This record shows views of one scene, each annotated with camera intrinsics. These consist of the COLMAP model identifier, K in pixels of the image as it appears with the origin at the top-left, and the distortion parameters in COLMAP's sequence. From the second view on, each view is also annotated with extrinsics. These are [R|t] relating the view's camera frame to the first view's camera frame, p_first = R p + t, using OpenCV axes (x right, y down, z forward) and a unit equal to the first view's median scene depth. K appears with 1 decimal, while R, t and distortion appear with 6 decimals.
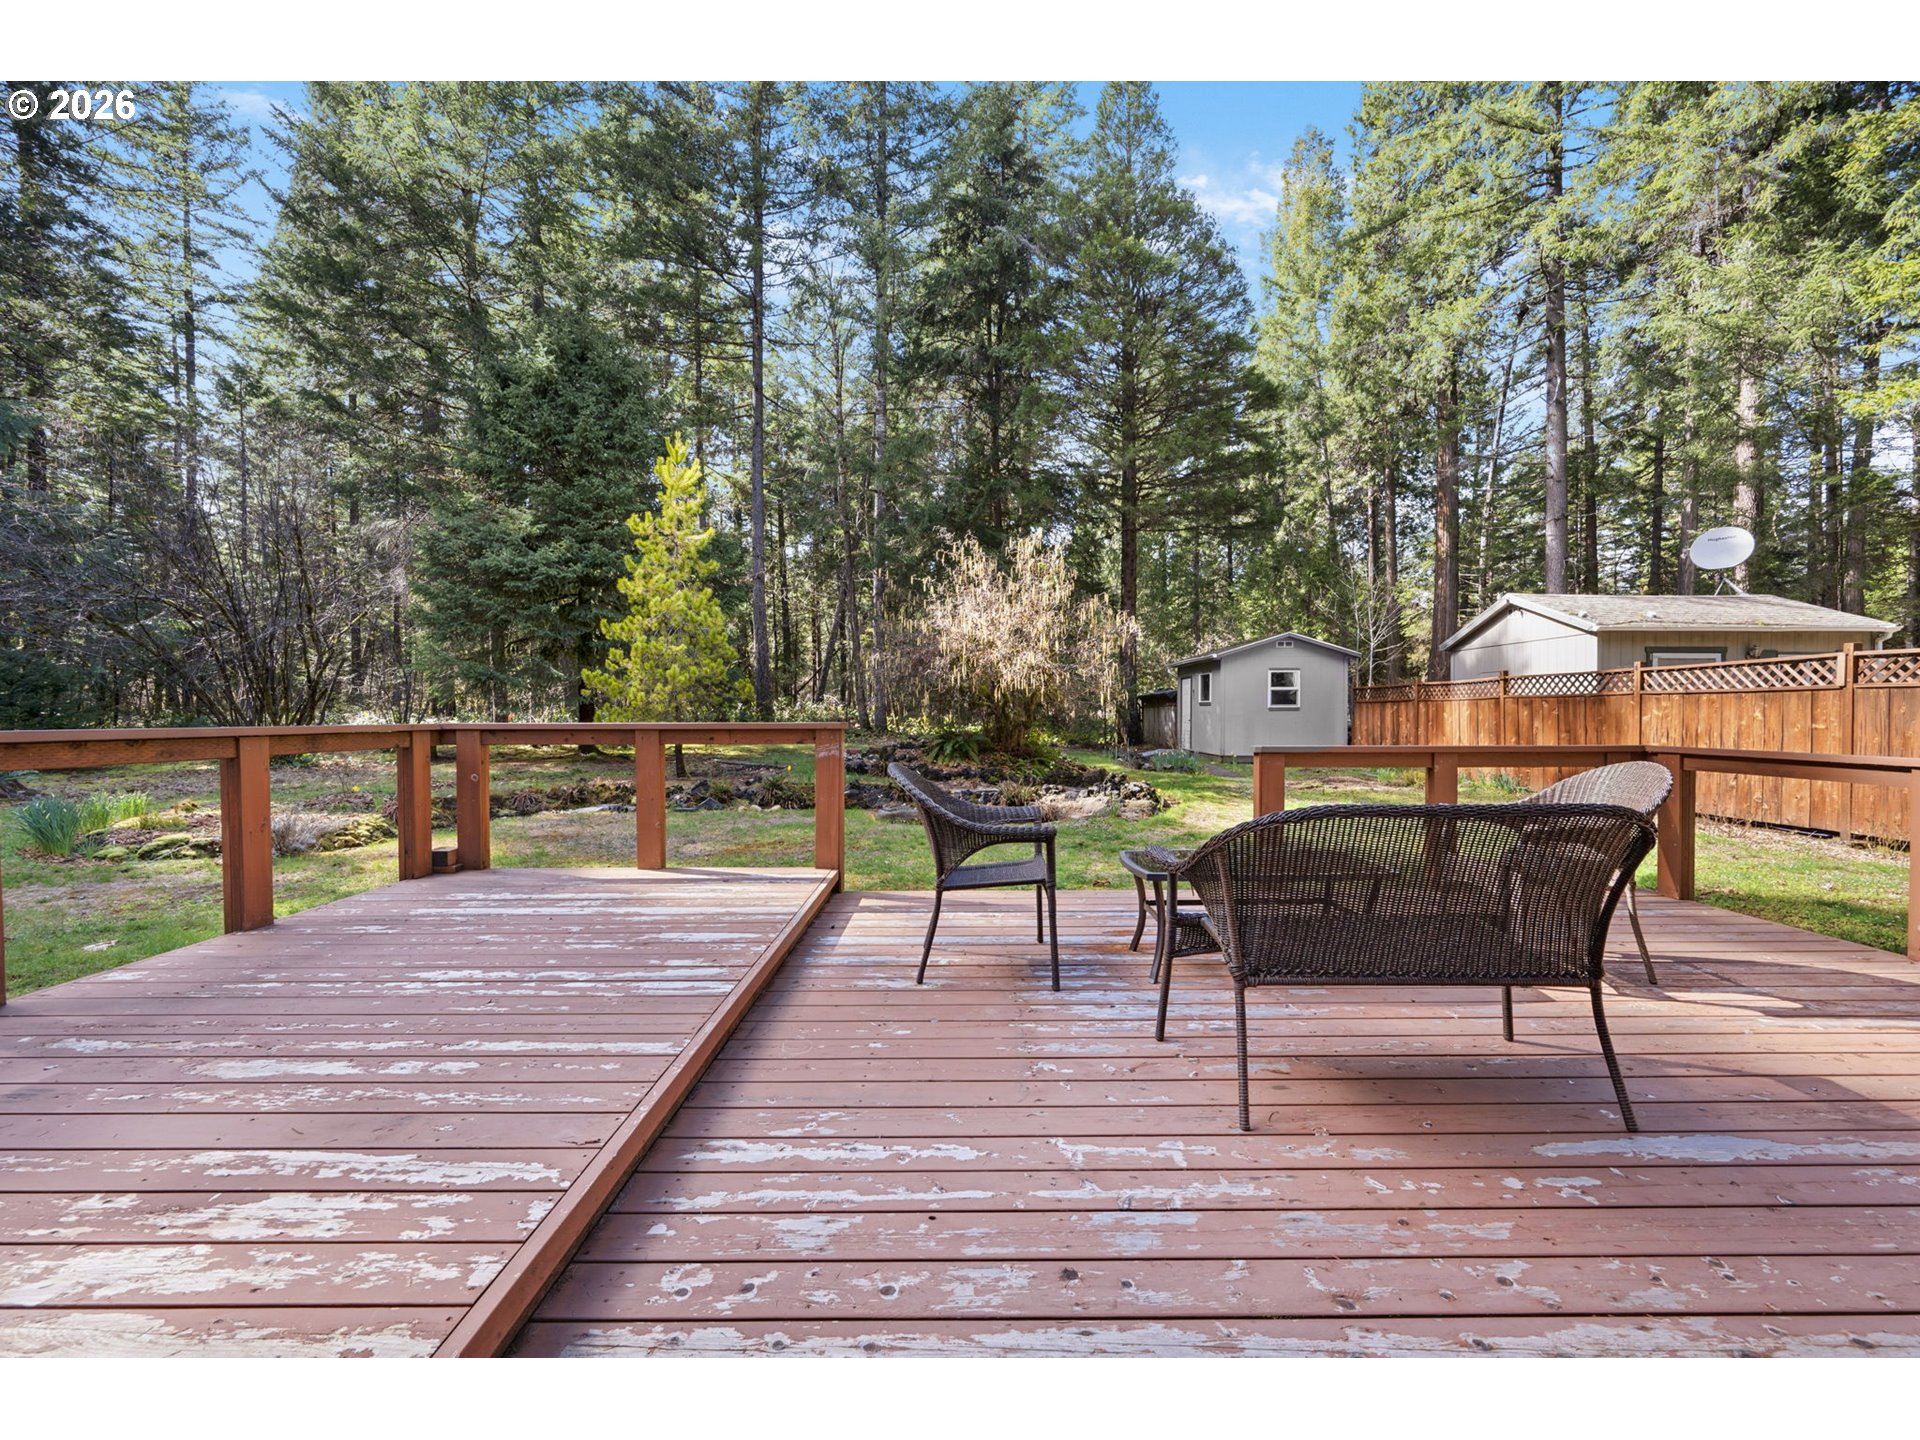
lens RADIAL K [[761.1, 0, 961.3], [0, 761.1, 728.4], [0, 0, 1]] dist [-0.001179, -0.000317]
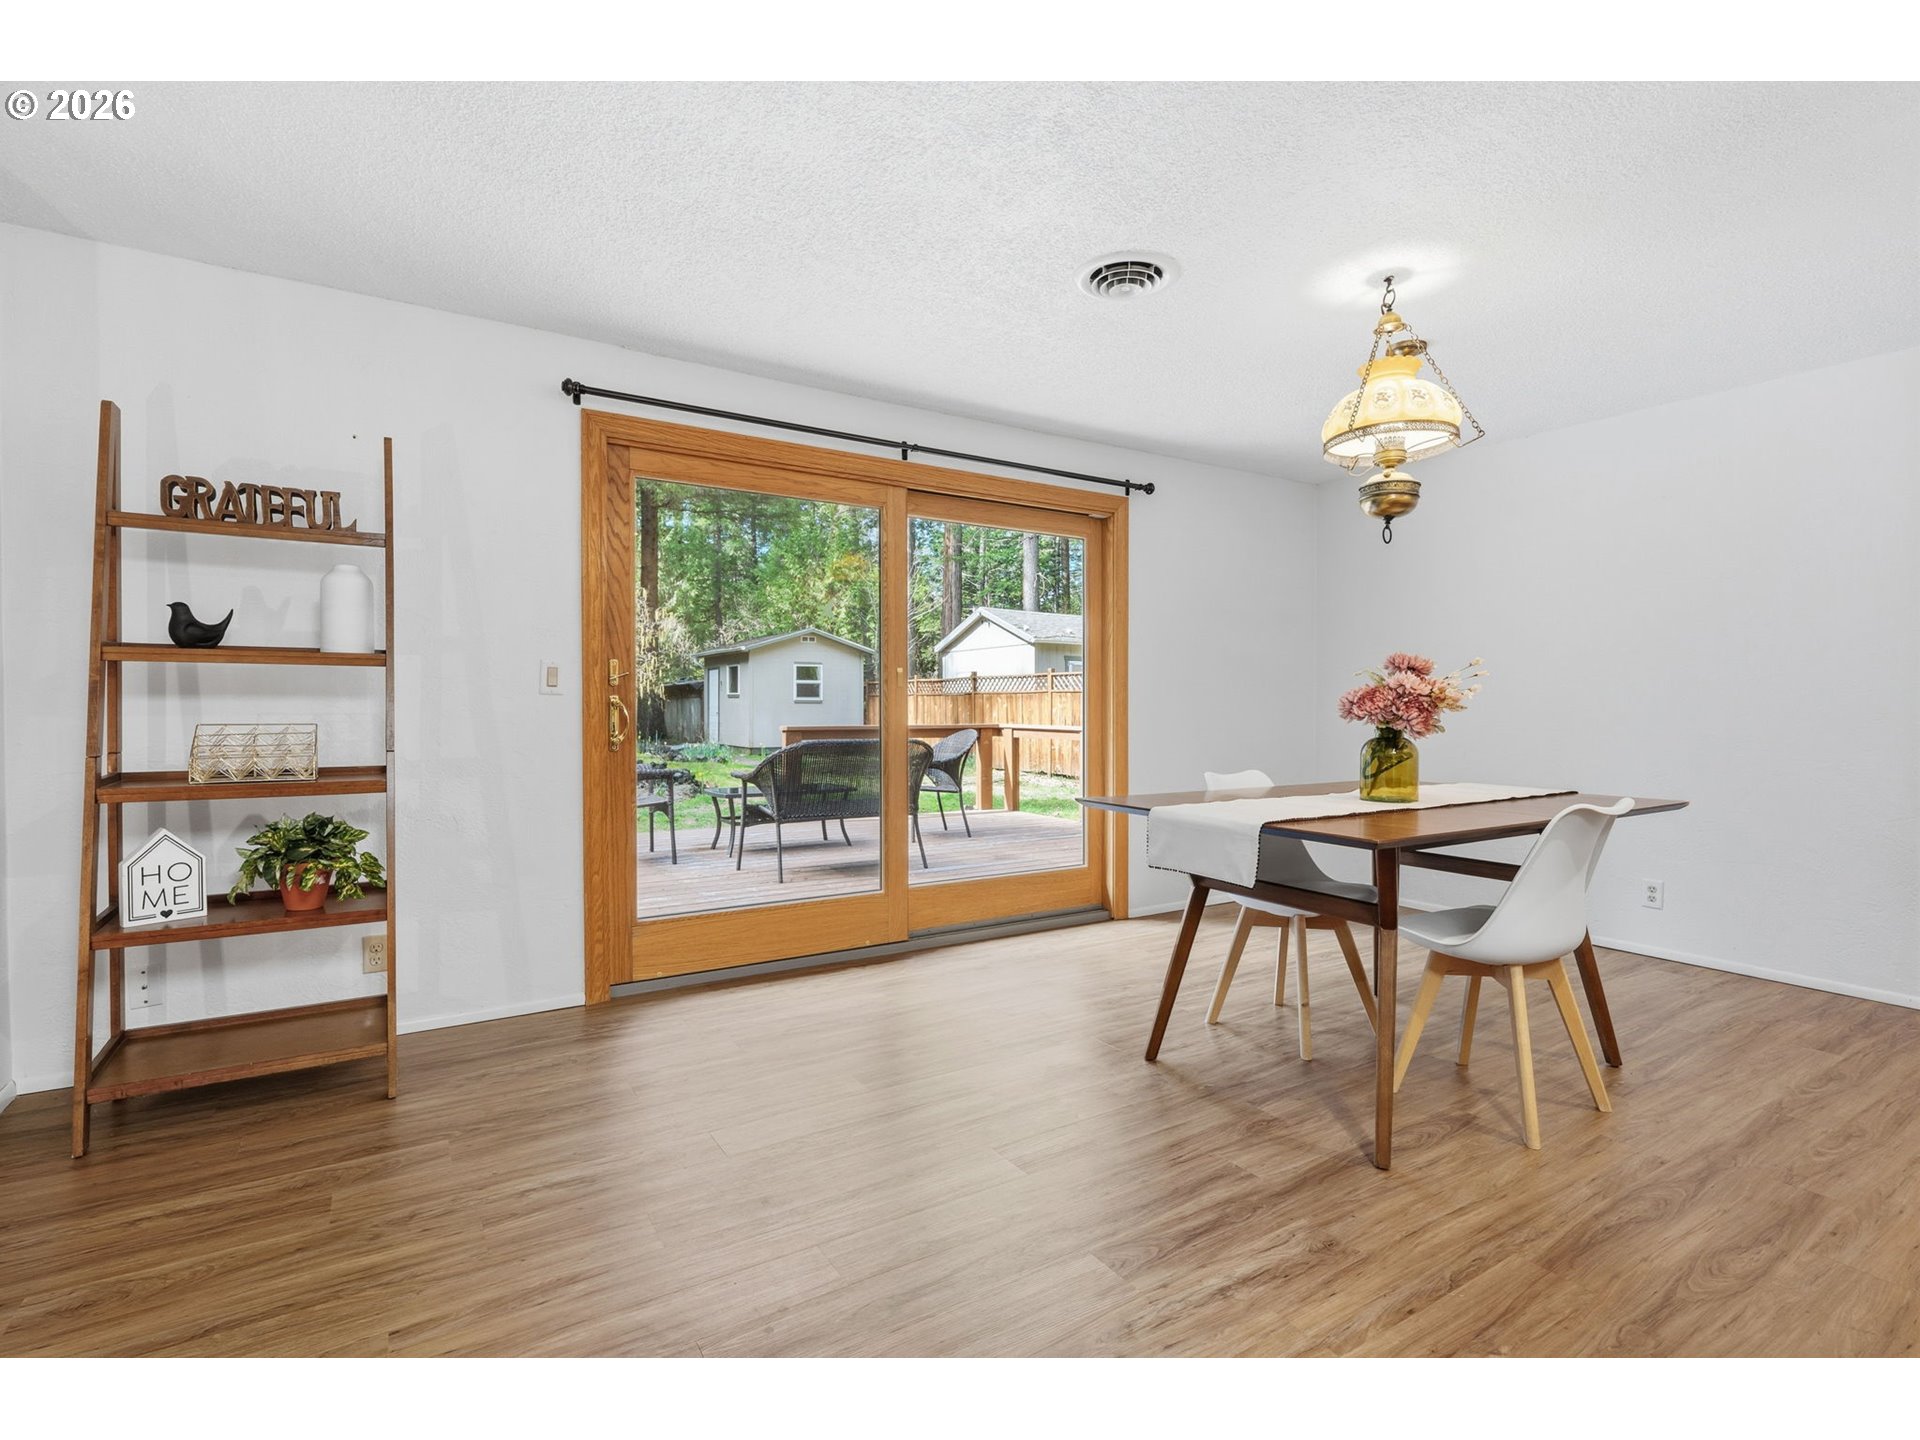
lens RADIAL K [[914.5, 0, 960.0], [0, 914.5, 720.0], [0, 0, 1]] dist [-0.006056, -0.001467]
pose [[0.846546, -0.003233, 0.532305, -0.096420], [0.006514, 0.999970, -0.004287, 0.008963], [-0.532275, 0.007097, 0.846542, -0.246183]]
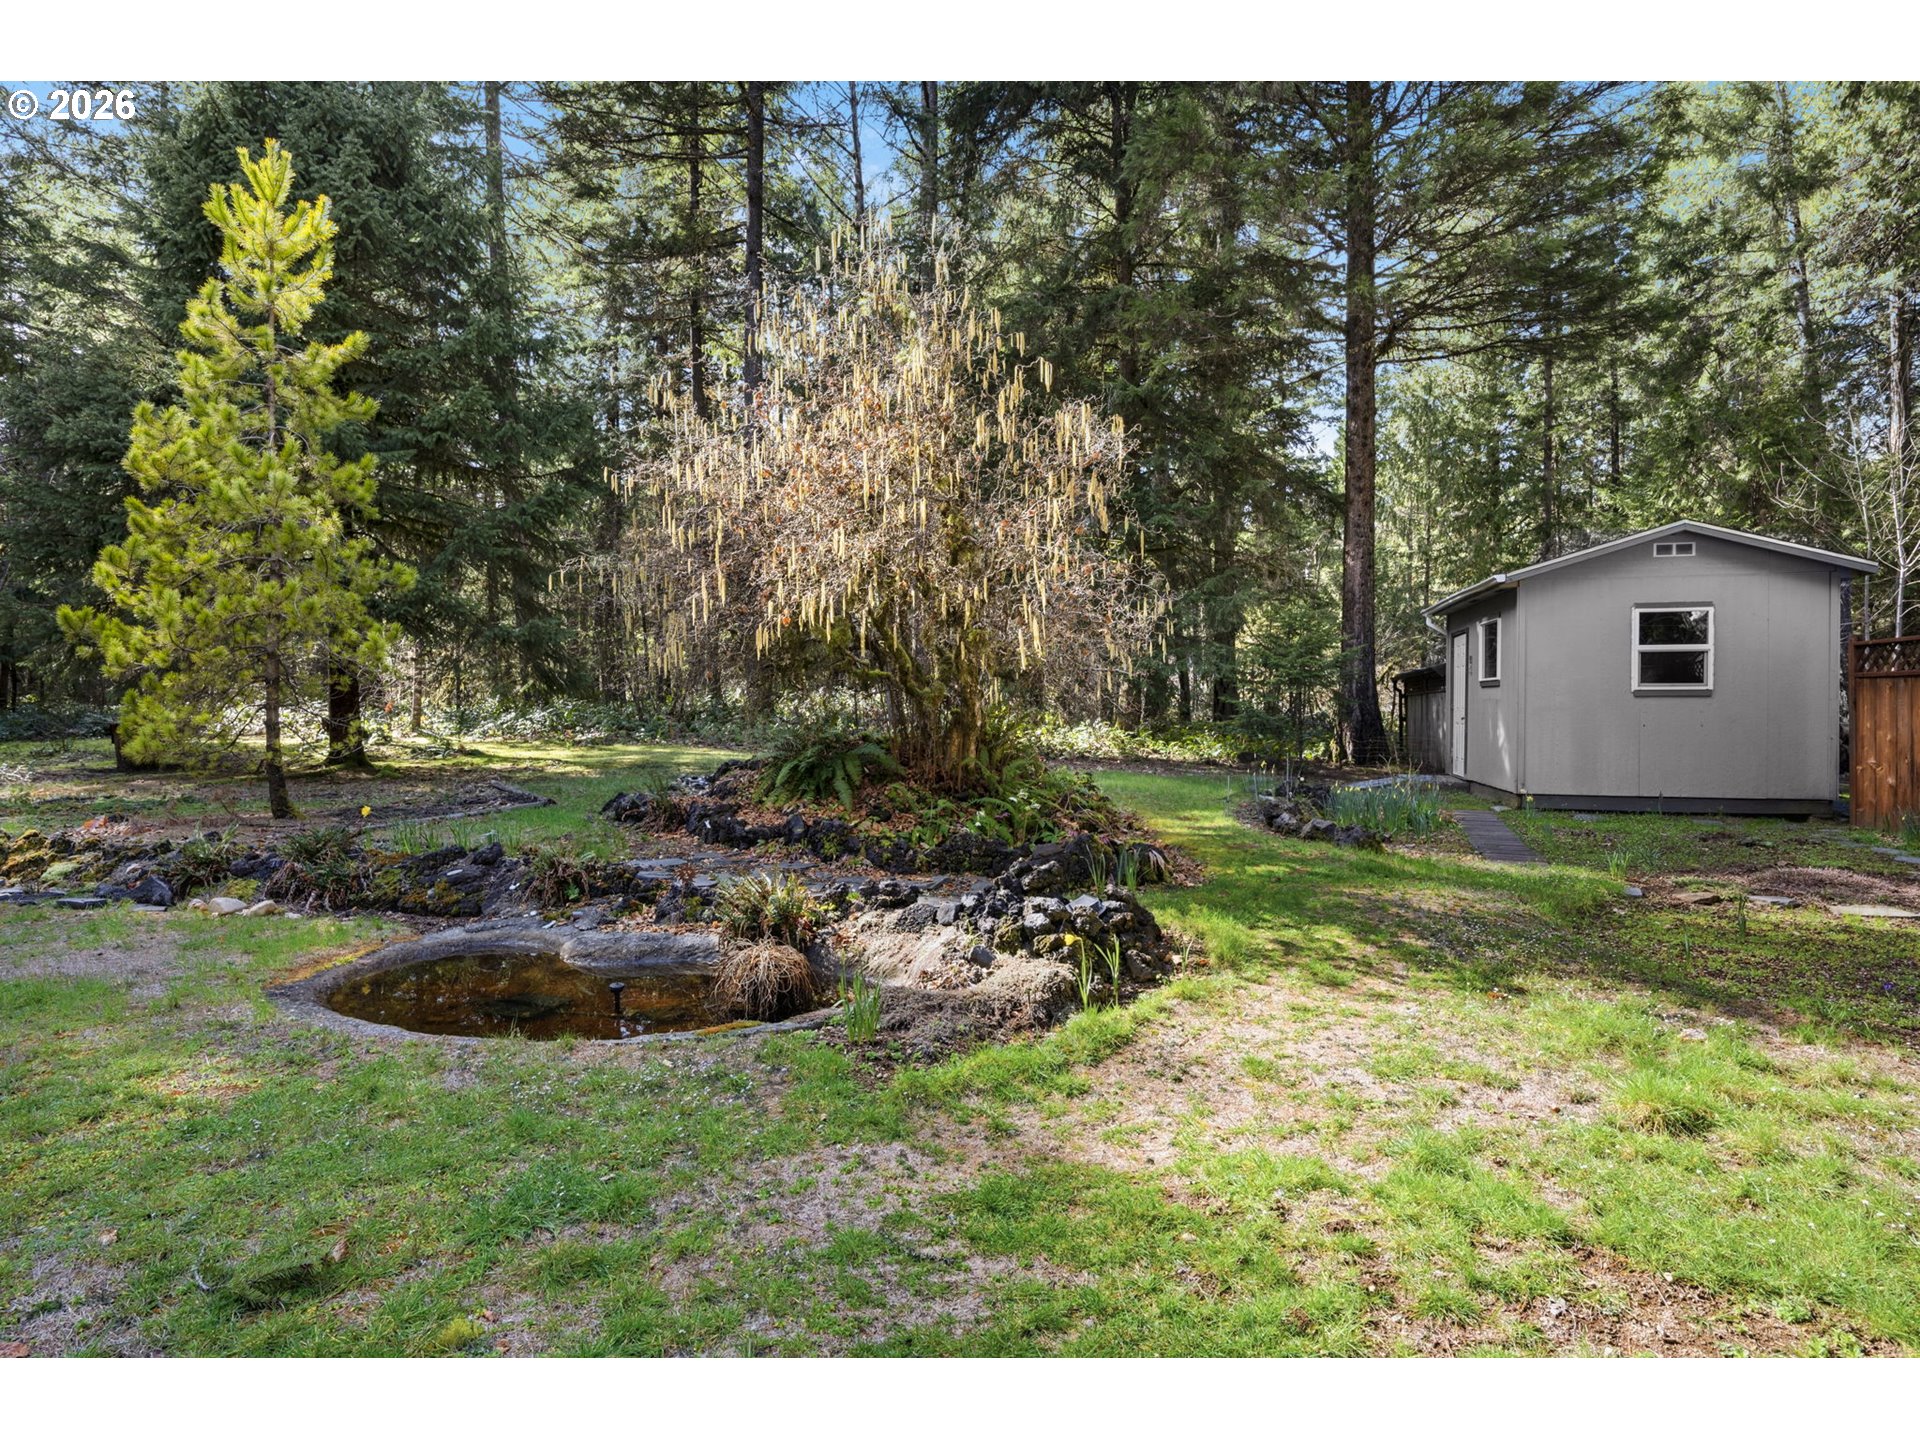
lens RADIAL K [[1013.2, 0, 948.5], [0, 1013.2, 714.8], [0, 0, 1]] dist [-0.000364, -0.000437]
pose [[0.966715, 0.005682, -0.255794, 0.243490], [-0.009606, 0.999855, -0.014095, -0.000205], [0.255676, 0.016083, 0.966629, 0.465423]]
